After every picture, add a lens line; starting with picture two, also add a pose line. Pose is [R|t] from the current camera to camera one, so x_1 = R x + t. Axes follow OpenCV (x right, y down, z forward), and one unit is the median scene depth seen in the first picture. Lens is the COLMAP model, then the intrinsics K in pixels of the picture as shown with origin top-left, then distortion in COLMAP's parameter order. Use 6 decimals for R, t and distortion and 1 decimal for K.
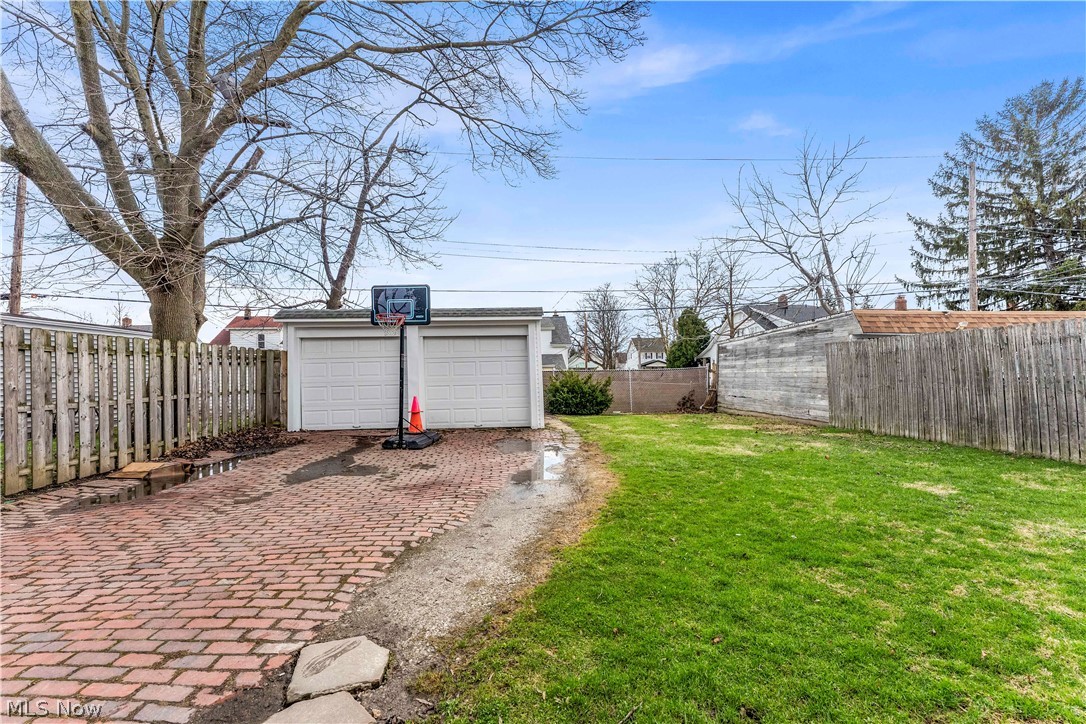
lens RADIAL K [[439.6, 0, 535.5], [0, 439.6, 369.9], [0, 0, 1]] dist [-0.000596, -0.000901]
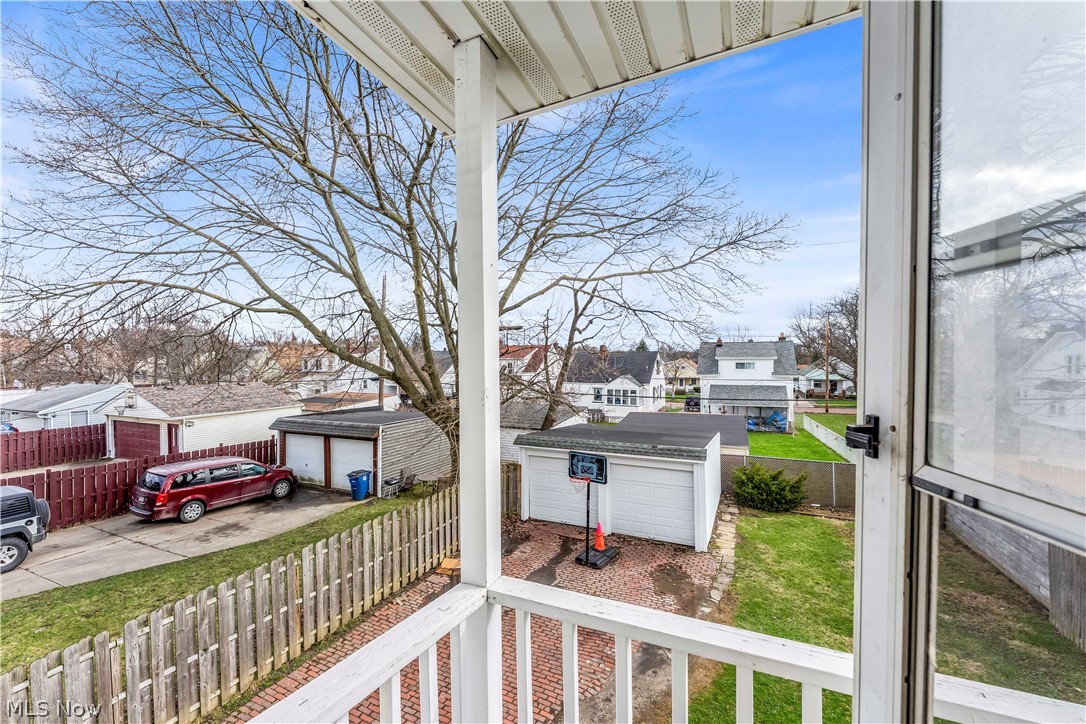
lens RADIAL K [[439.6, 0, 535.5], [0, 439.6, 369.9], [0, 0, 1]] dist [-0.000596, -0.000901]
pose [[0.874834, 0.019515, -0.484030, 0.213765], [-0.000683, 0.999237, 0.039052, -0.482346], [0.484423, -0.033834, 0.874179, -0.295515]]
